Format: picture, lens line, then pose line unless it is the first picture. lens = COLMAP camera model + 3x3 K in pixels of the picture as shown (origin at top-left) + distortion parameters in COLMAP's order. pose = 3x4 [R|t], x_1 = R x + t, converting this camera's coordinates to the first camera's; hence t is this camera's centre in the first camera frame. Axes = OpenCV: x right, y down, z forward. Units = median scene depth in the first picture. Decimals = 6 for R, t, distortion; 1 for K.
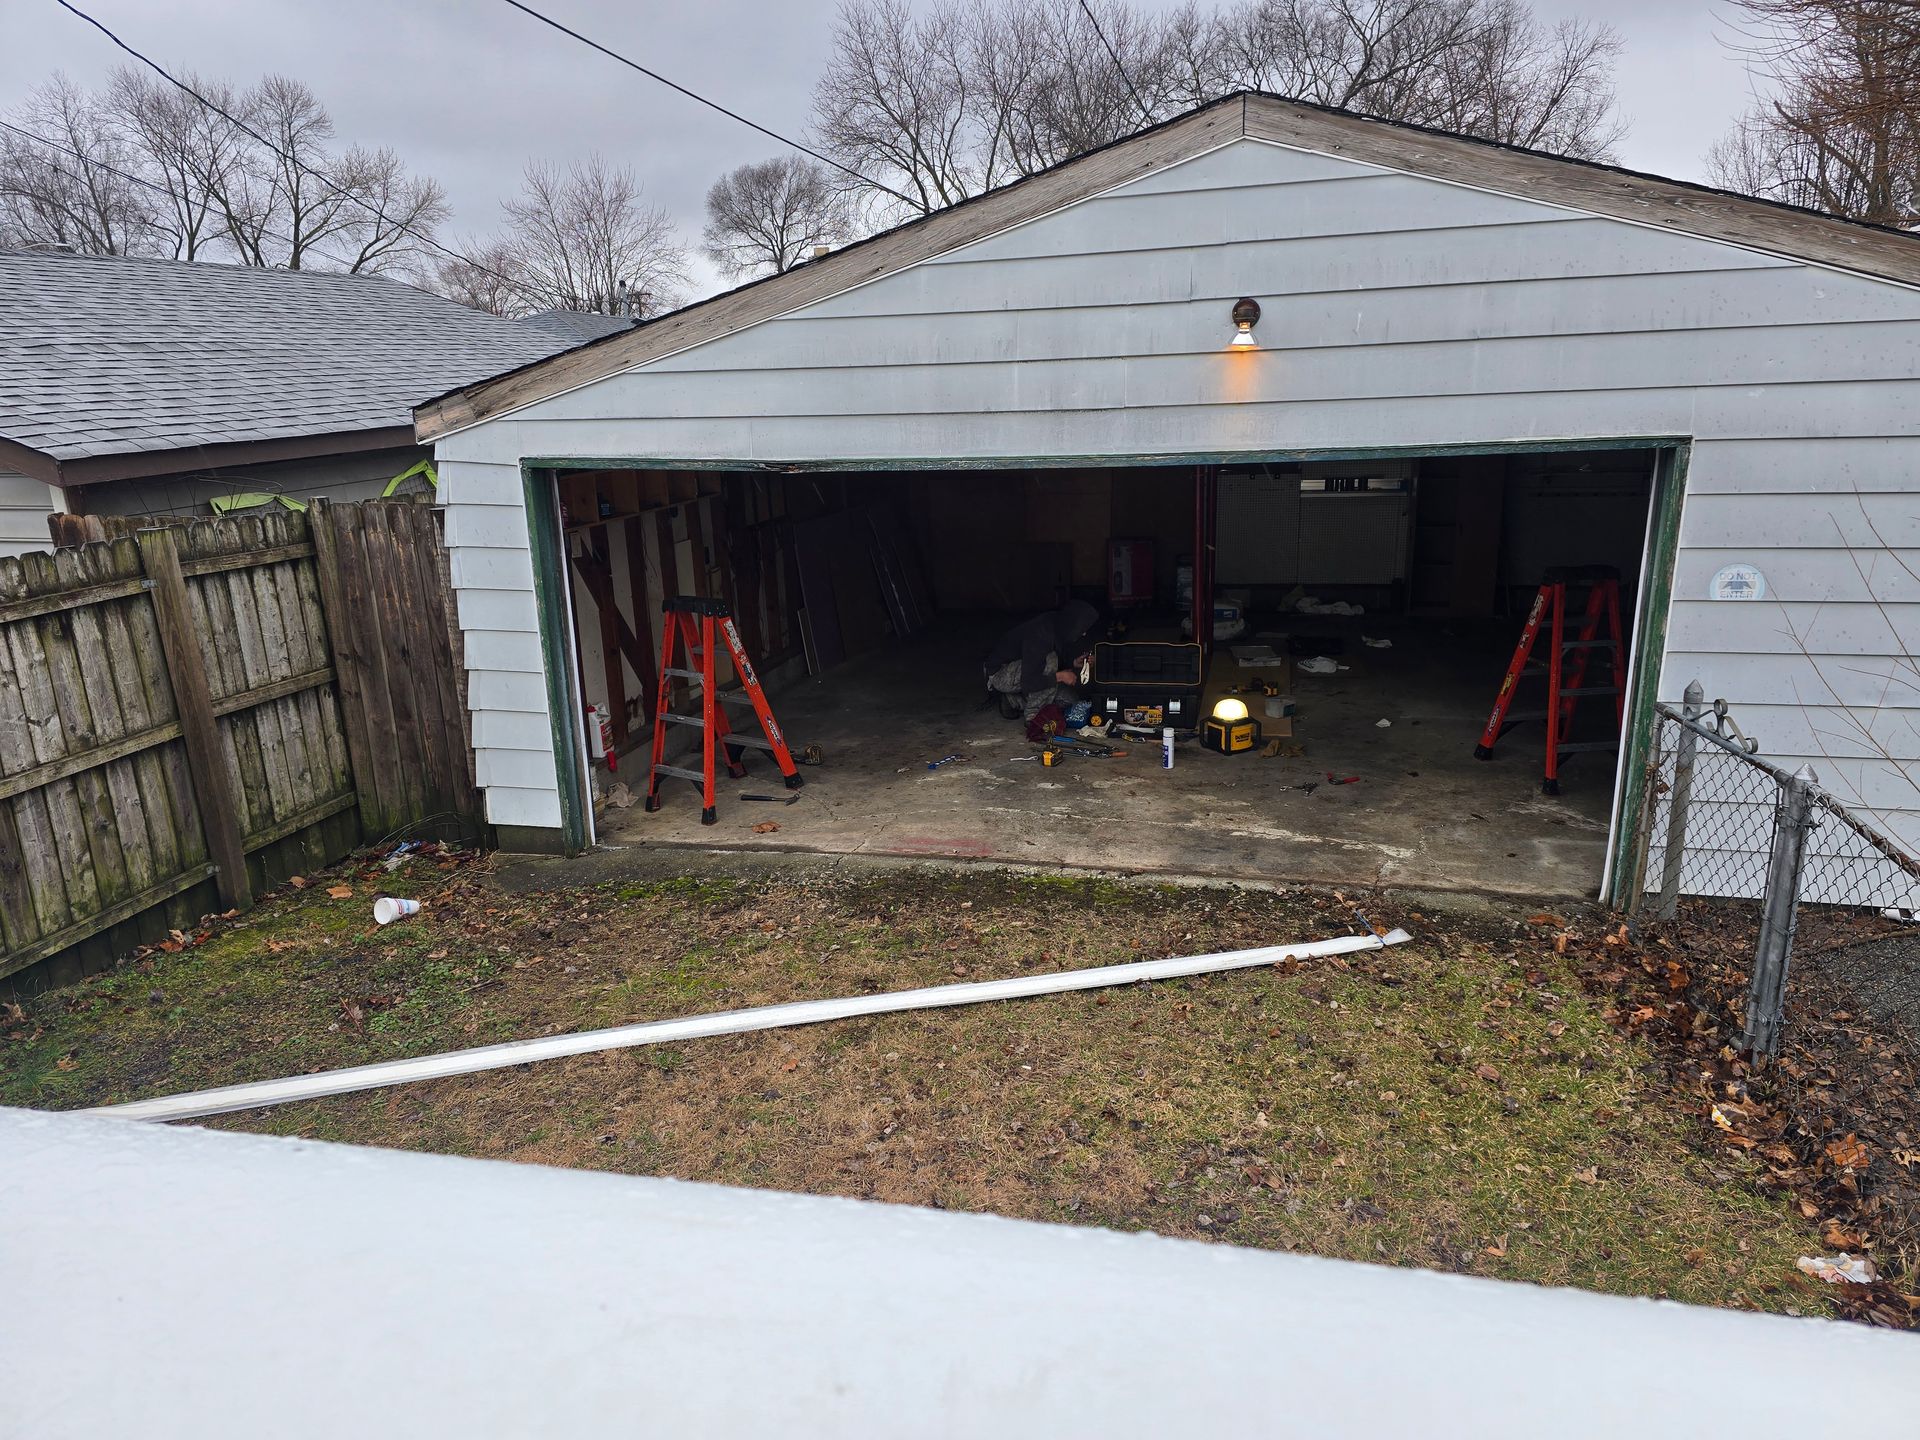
lens RADIAL K [[1287.5, 0, 960.0], [0, 1287.5, 720.0], [0, 0, 1]] dist [0.045648, -0.038388]
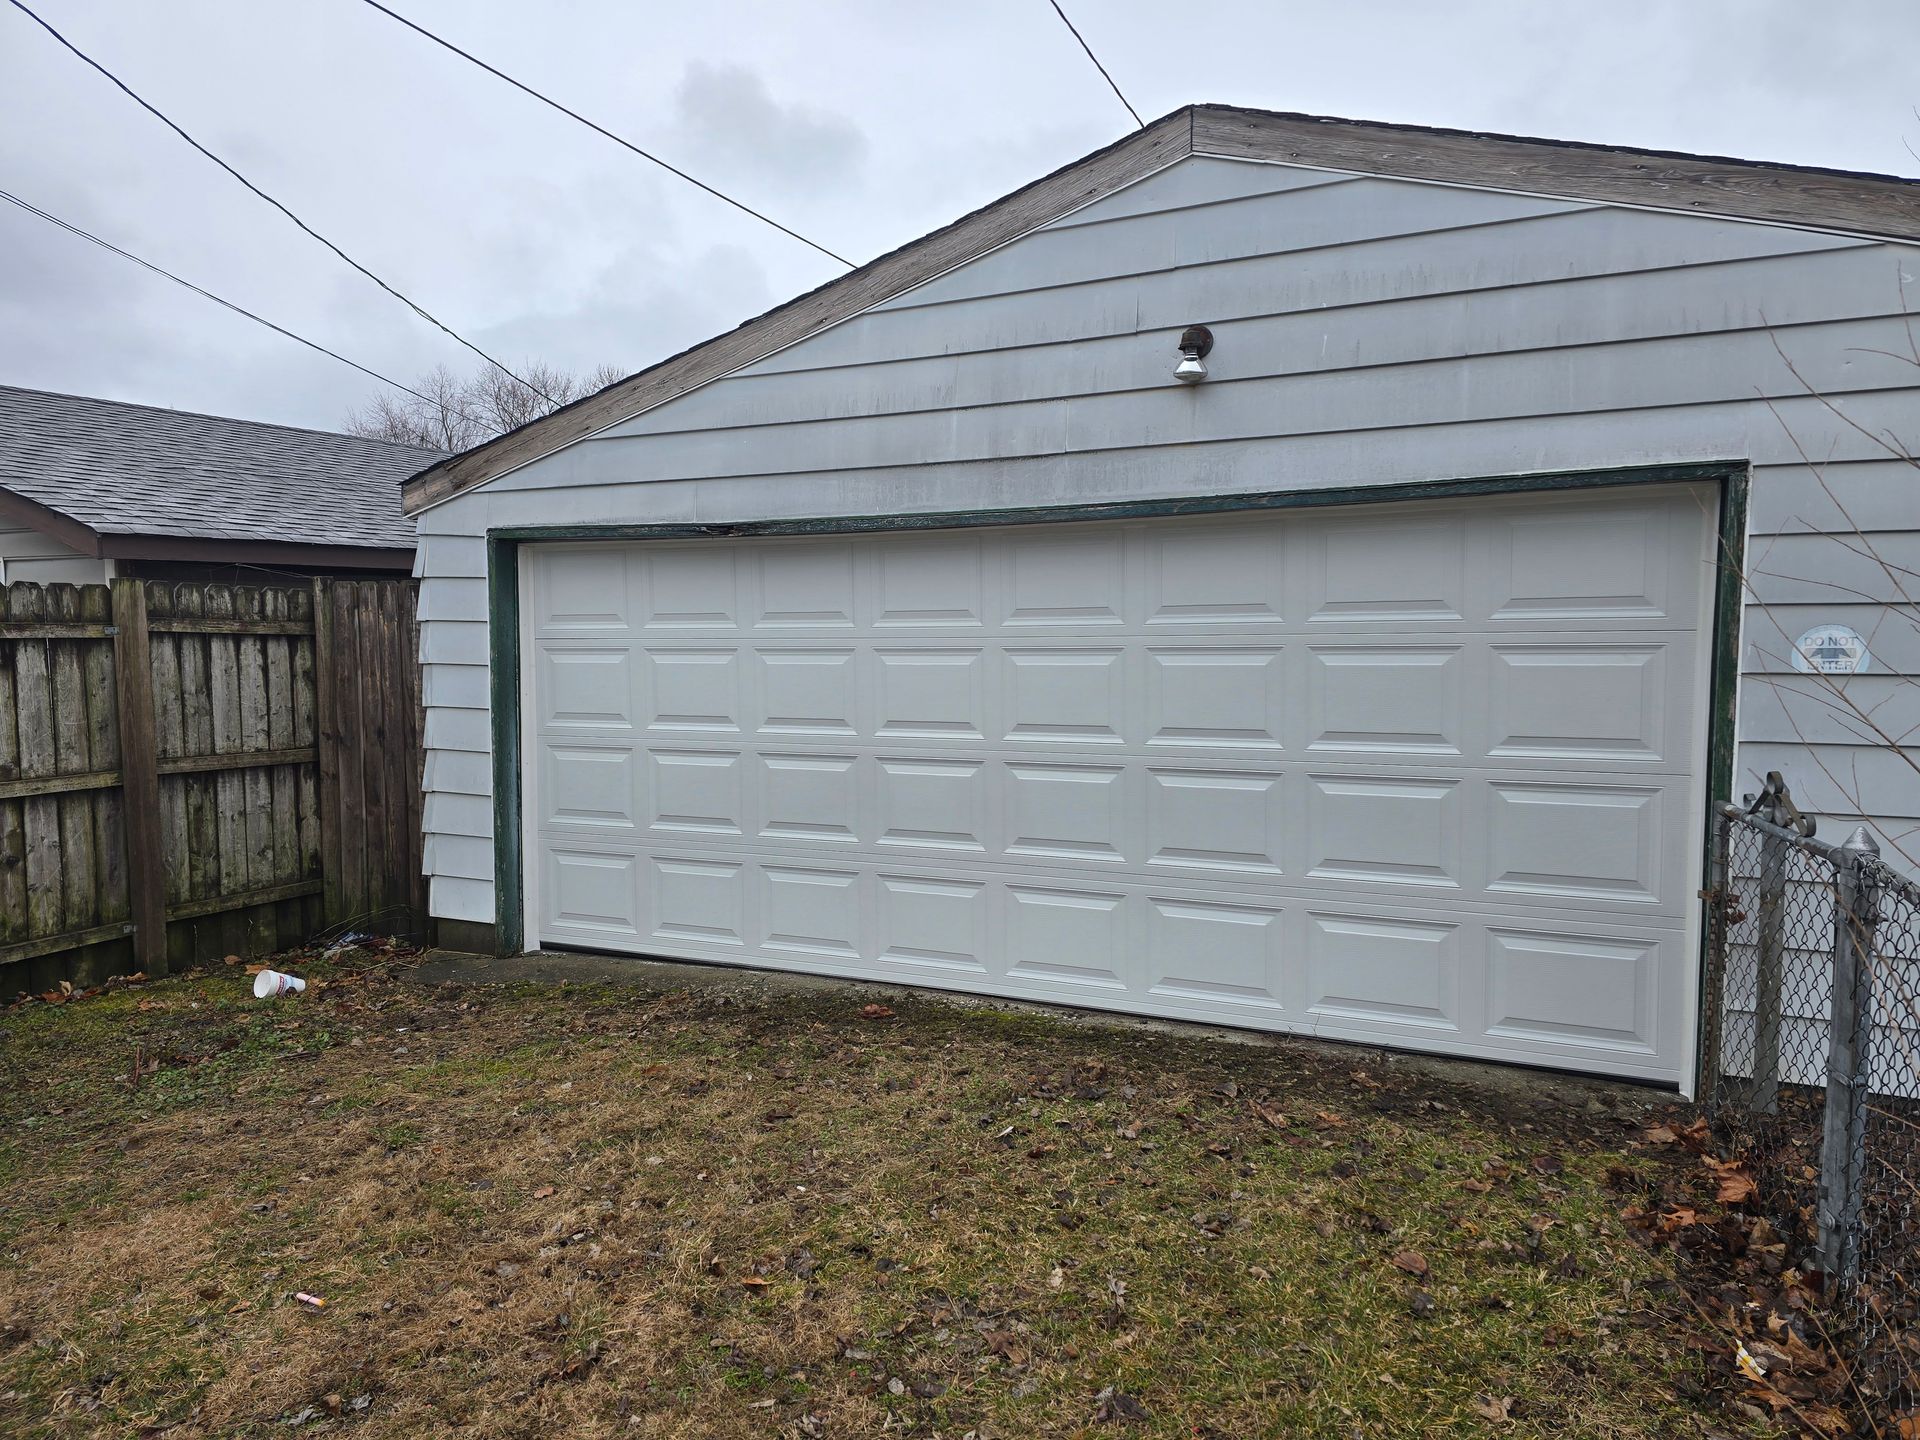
lens RADIAL K [[1287.5, 0, 960.0], [0, 1287.5, 720.0], [0, 0, 1]] dist [0.045648, -0.038388]
pose [[0.978859, 0.038705, -0.200843, 0.225412], [-0.077807, 0.978573, -0.190633, 0.104104], [0.189161, 0.202230, 0.960896, 0.163024]]
